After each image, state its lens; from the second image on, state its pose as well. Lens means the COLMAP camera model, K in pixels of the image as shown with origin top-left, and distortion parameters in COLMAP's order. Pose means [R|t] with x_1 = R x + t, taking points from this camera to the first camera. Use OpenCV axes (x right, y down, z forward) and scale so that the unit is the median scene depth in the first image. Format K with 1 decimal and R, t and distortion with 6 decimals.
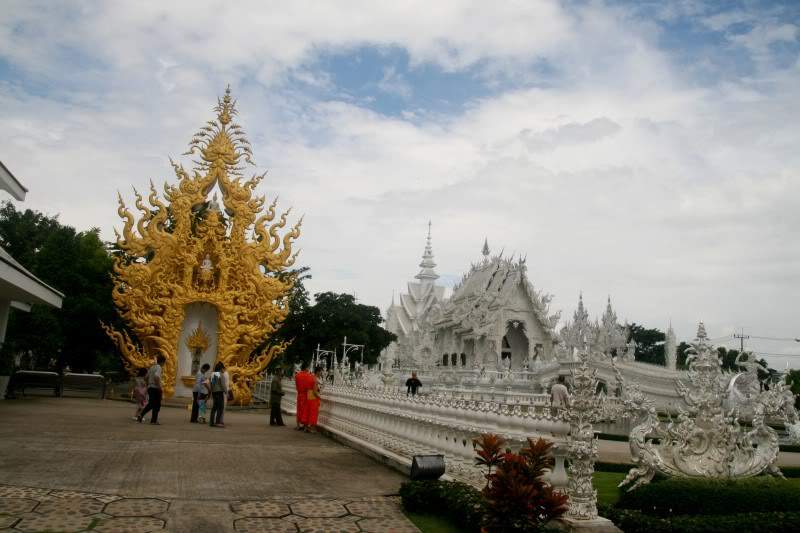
lens RADIAL K [[633.0, 0, 400.6], [0, 633.0, 264.3], [0, 0, 1]] dist [-0.115446, -0.001007]
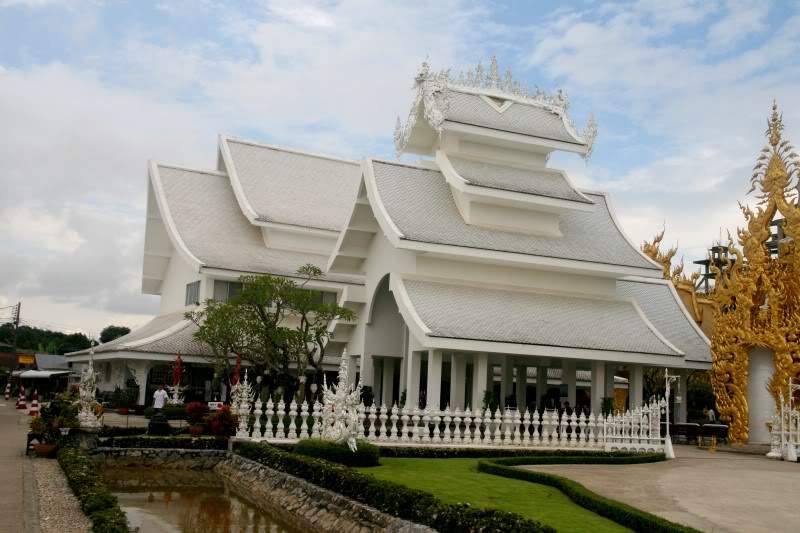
lens RADIAL K [[906.5, 0, 400.0], [0, 906.5, 267.2], [0, 0, 1]] dist [0.009420, 0.000000]
pose [[0.024127, -0.191419, -0.981212, 1.529931], [0.134146, 0.973241, -0.186565, 0.191441], [0.990668, -0.127124, 0.049160, 0.586723]]
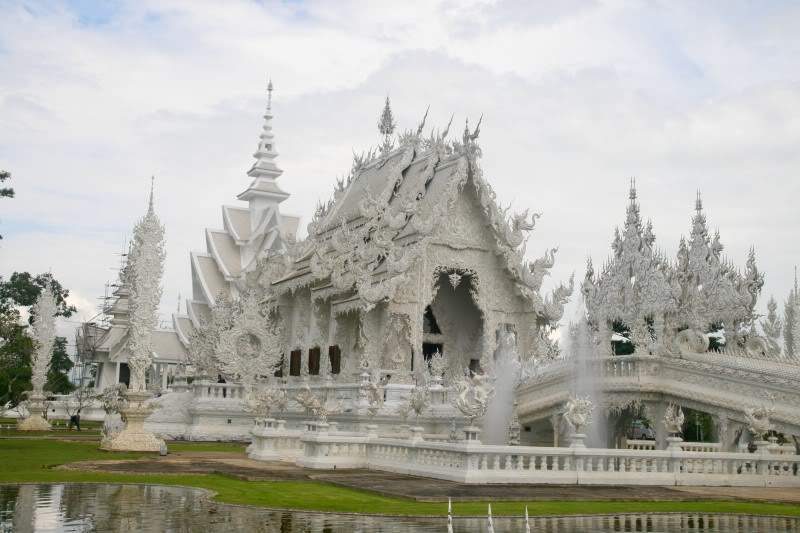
lens RADIAL K [[999.9, 0, 397.7], [0, 999.9, 263.3], [0, 0, 1]] dist [0.038562, 0.000000]
pose [[0.987856, 0.005660, 0.155270, 0.032800], [-0.011540, 0.999249, 0.036999, 0.055195], [-0.154944, -0.038342, 0.987179, 0.297607]]
